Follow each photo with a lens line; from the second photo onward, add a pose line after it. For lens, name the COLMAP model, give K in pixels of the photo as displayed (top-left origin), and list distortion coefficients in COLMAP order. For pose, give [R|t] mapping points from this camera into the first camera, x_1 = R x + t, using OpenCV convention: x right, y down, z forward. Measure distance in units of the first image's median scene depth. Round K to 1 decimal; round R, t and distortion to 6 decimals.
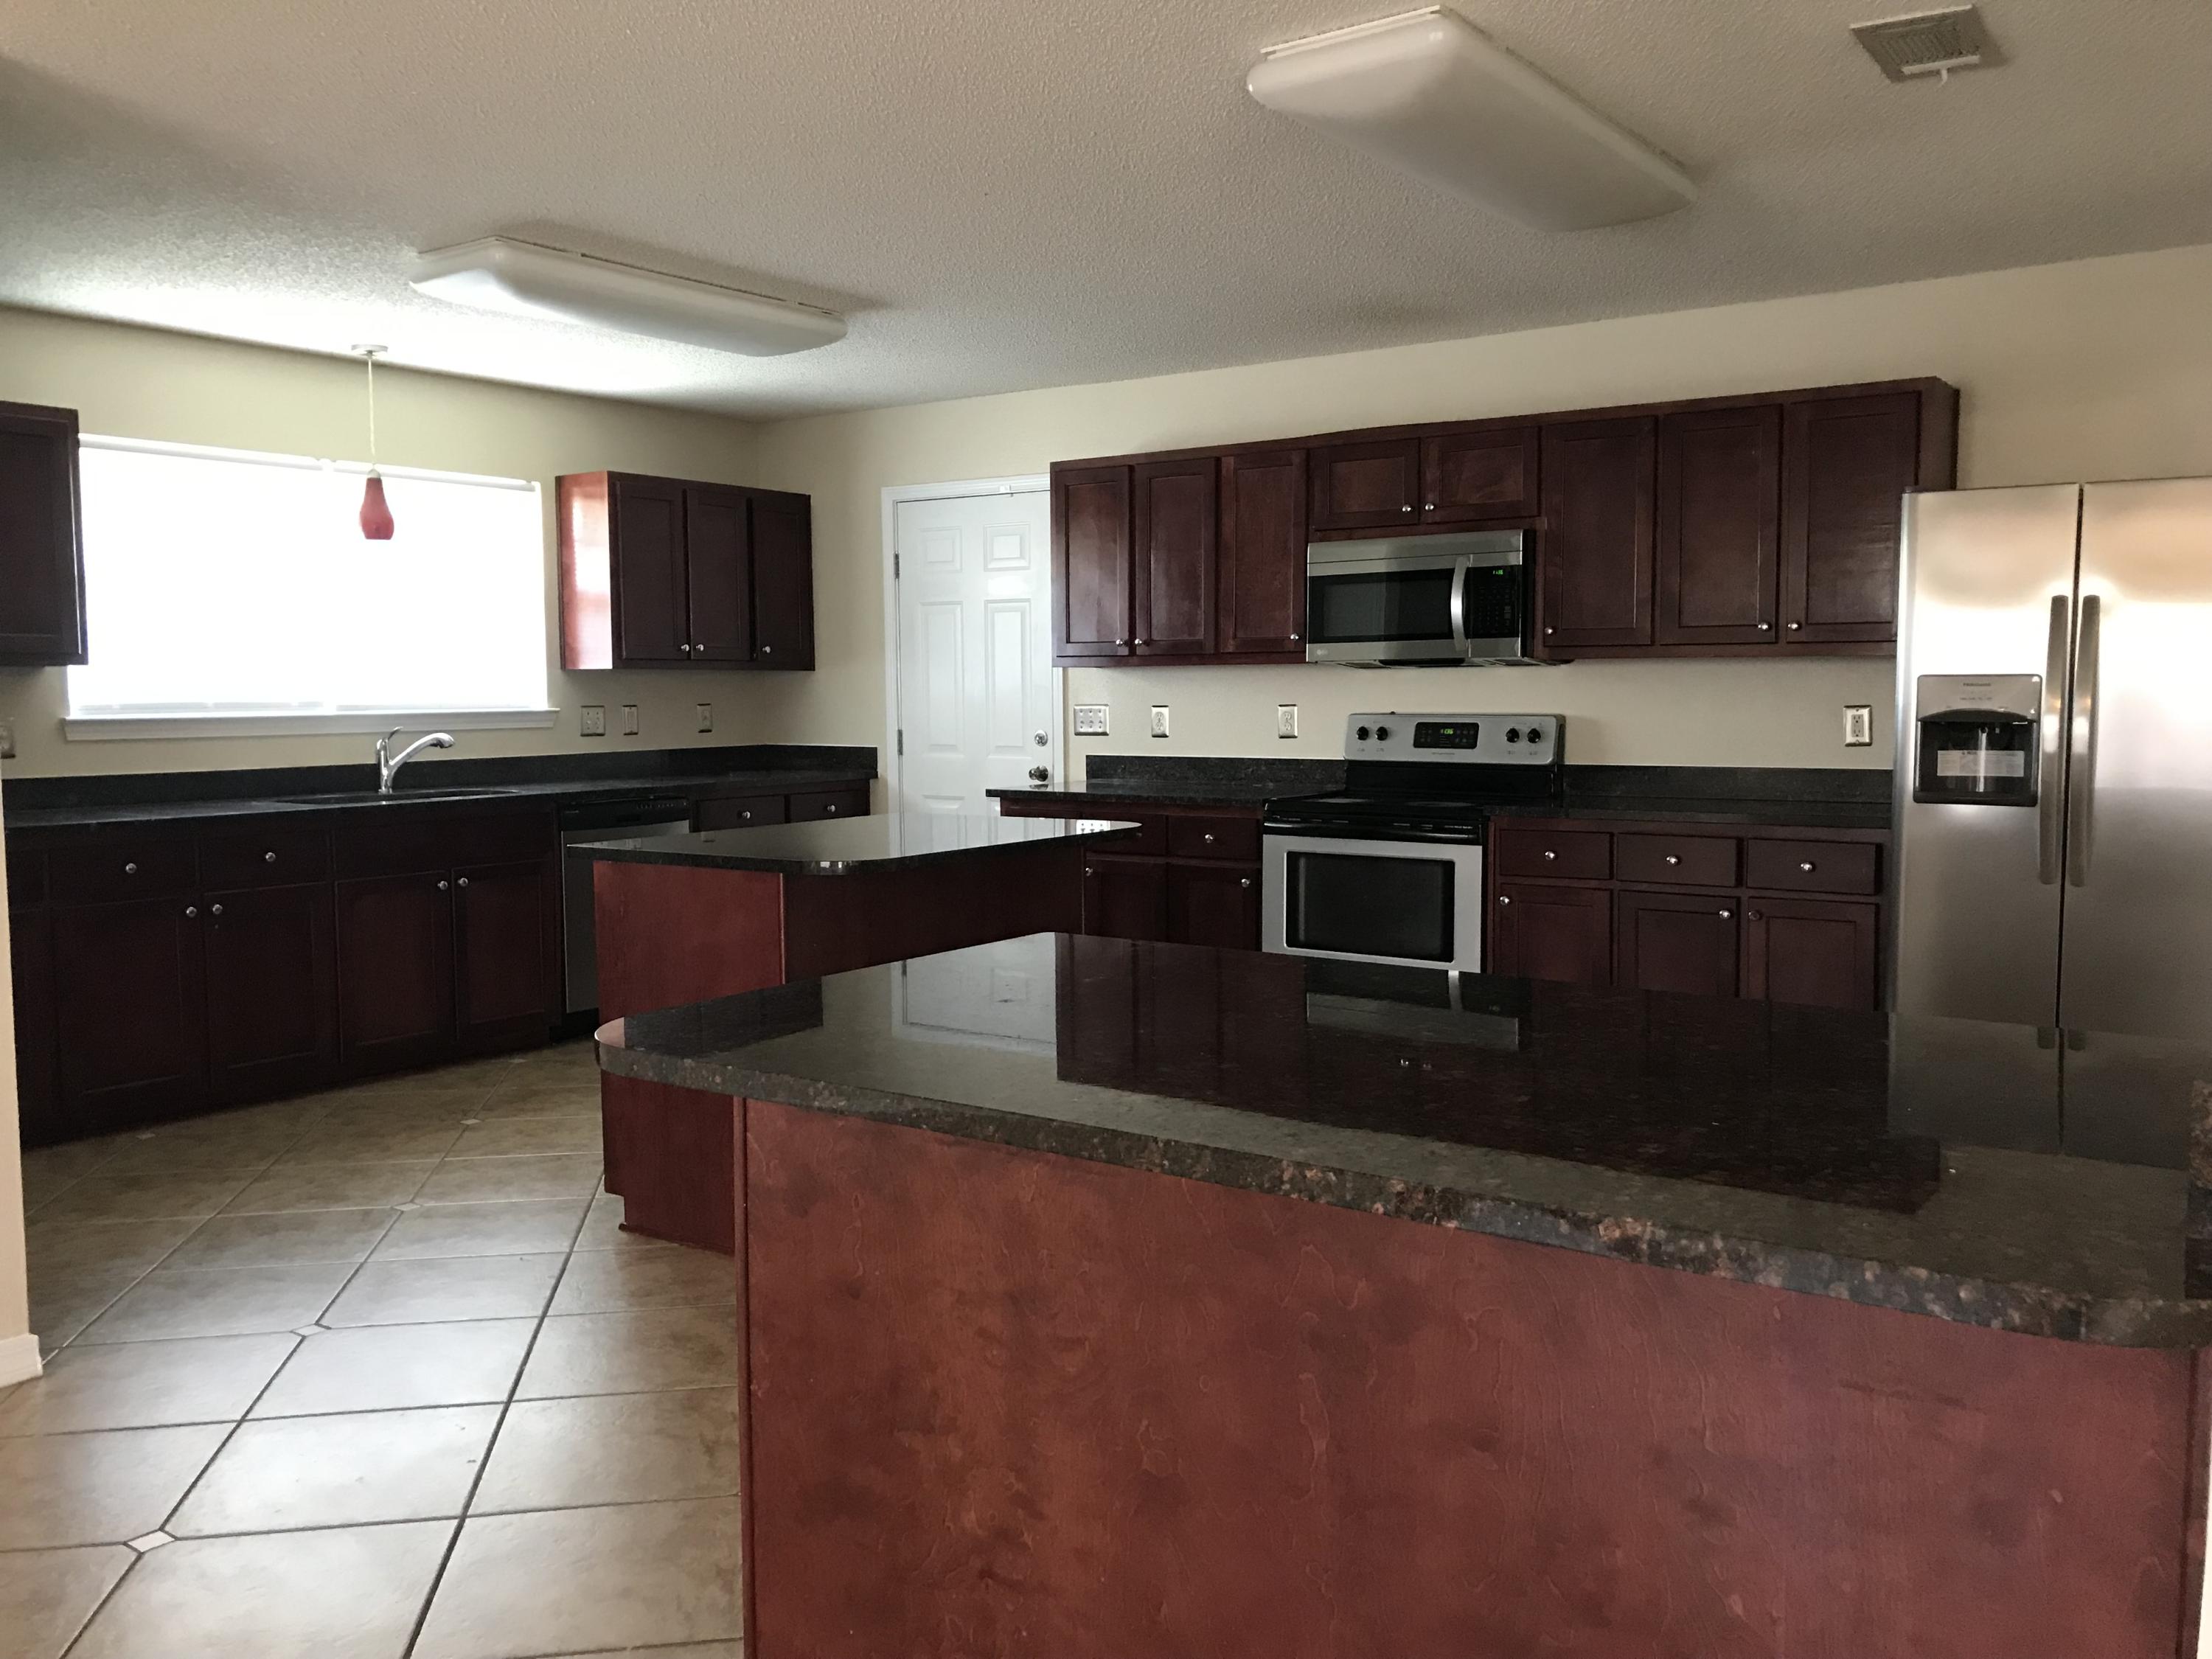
lens RADIAL K [[1777.3, 0, 1106.0], [0, 1777.3, 829.5], [0, 0, 1]] dist [0.099336, -0.311330]
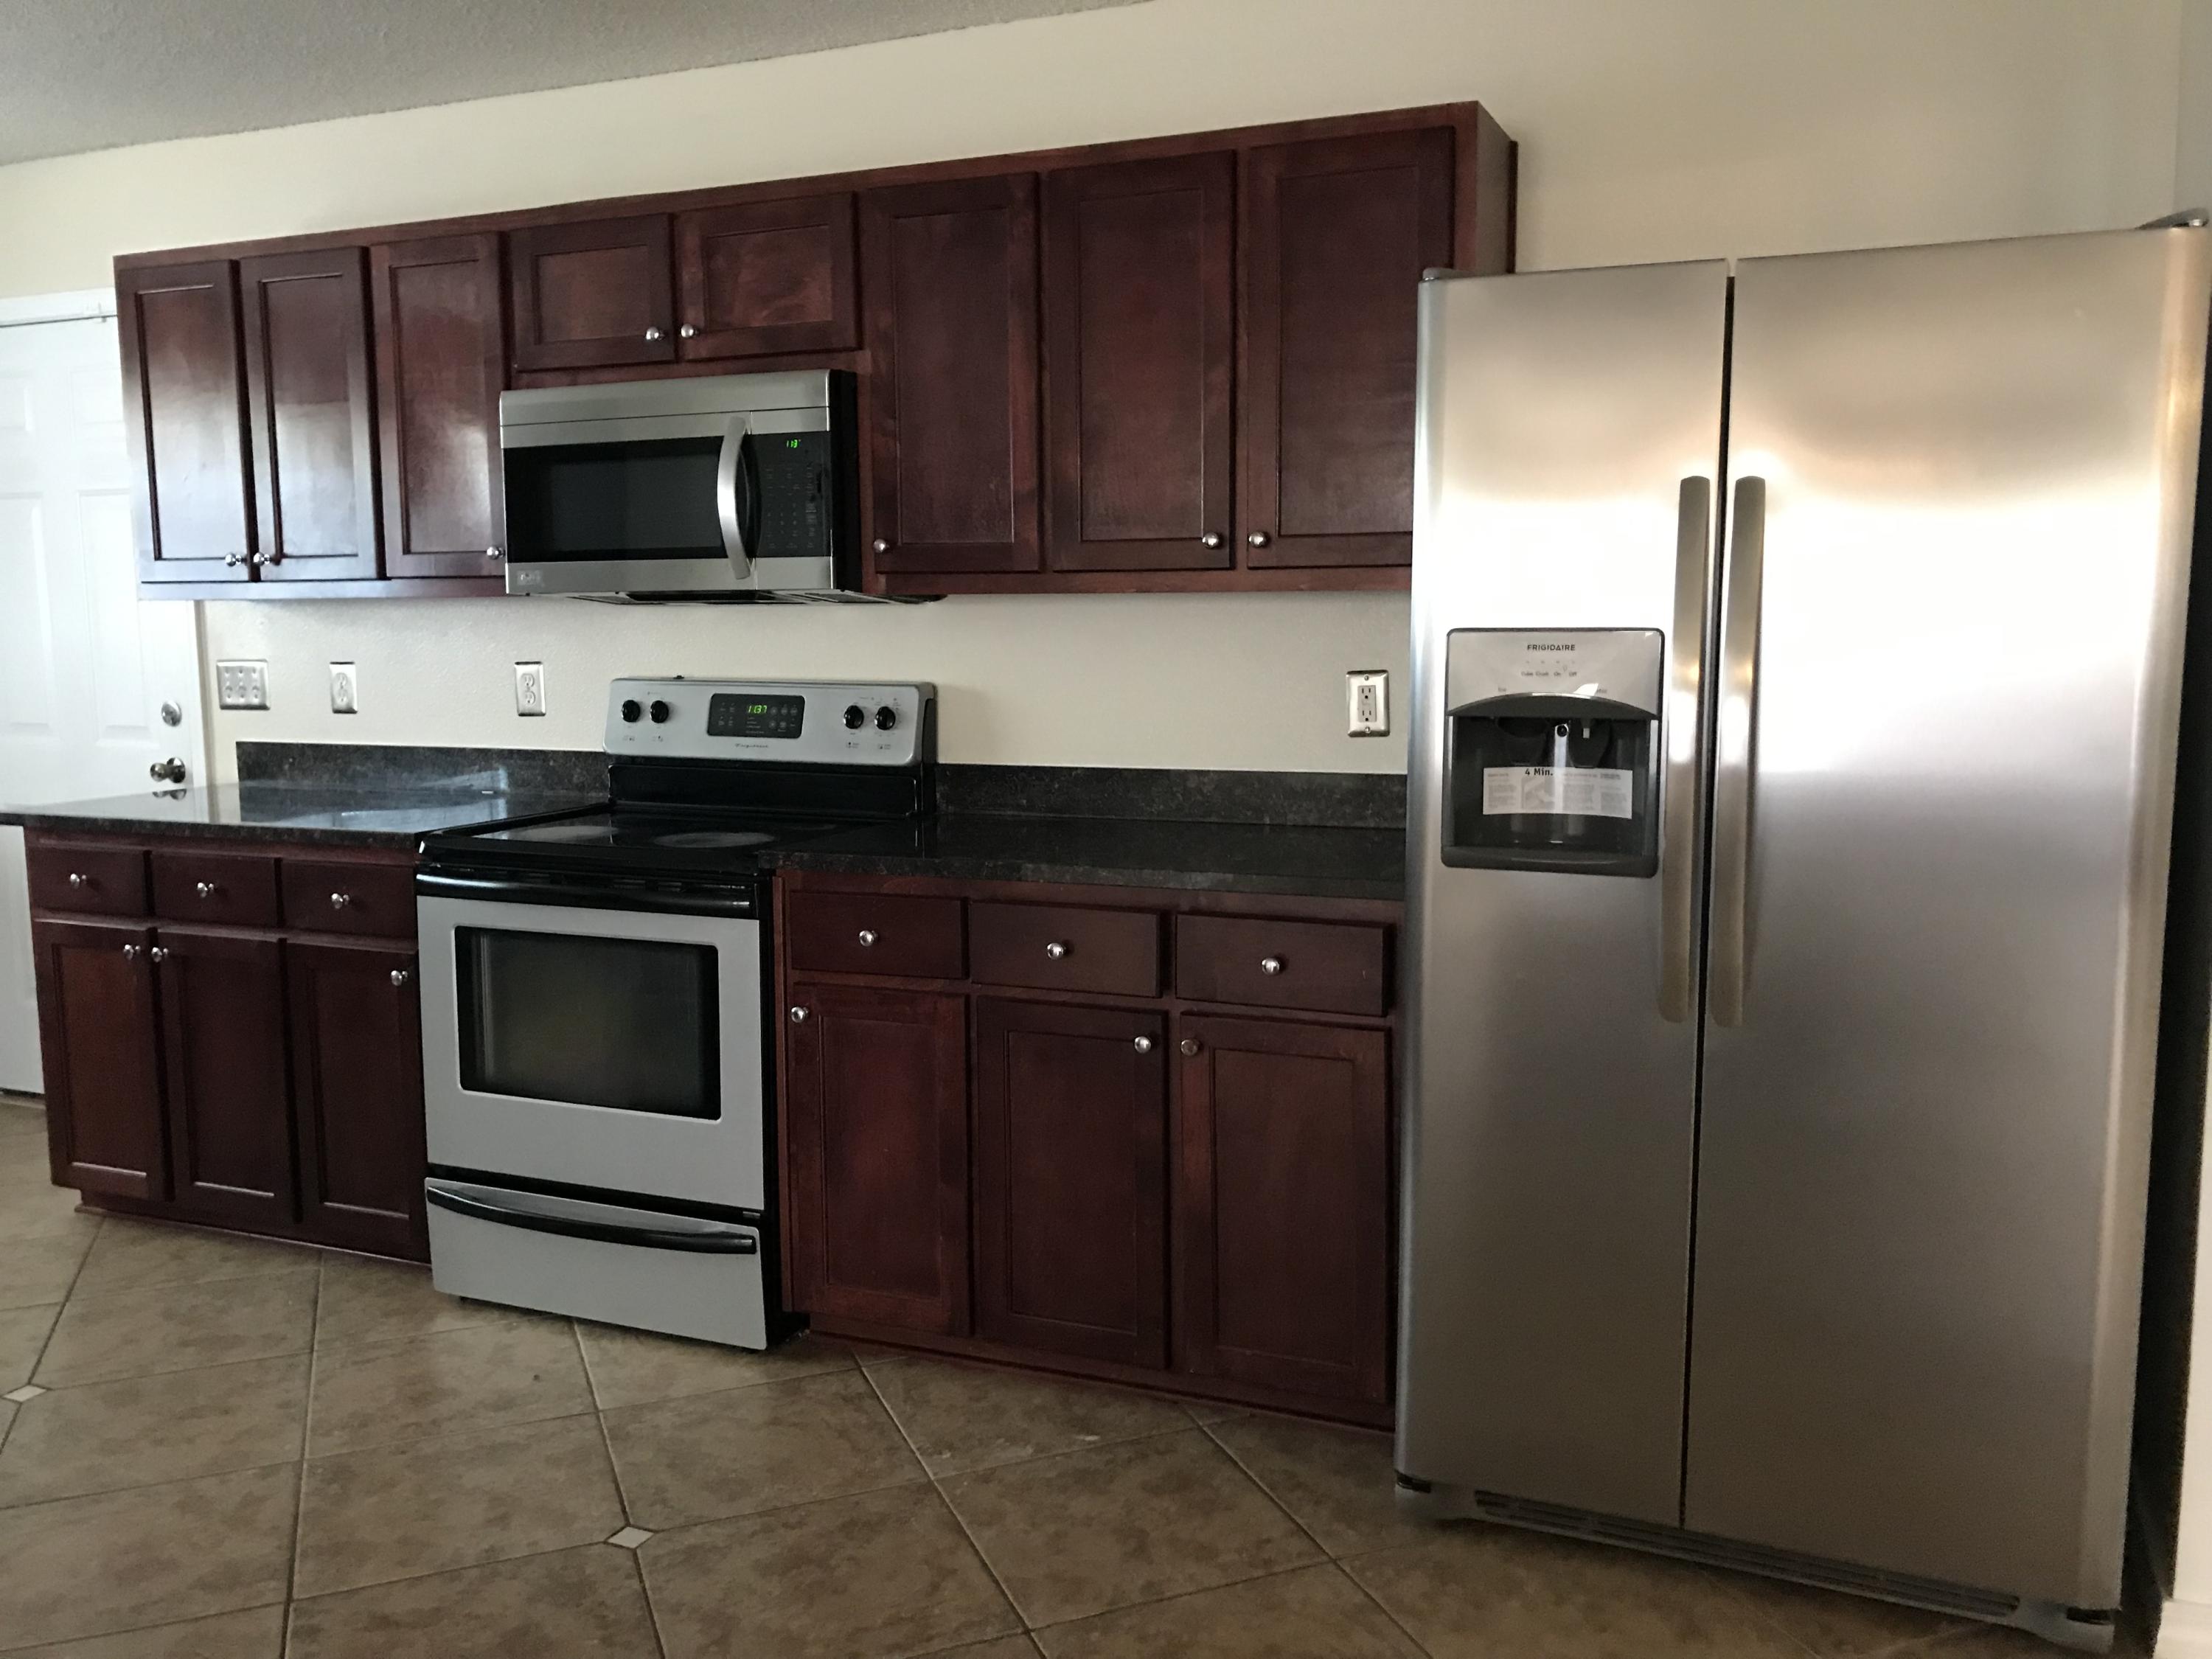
lens RADIAL K [[1803.8, 0, 1106.0], [0, 1803.8, 829.5], [0, 0, 1]] dist [0.114890, -0.198047]
pose [[0.977844, -0.029476, 0.207247, 0.193655], [0.020654, 0.998791, 0.044600, -0.042420], [-0.208311, -0.039331, 0.977271, 0.393384]]
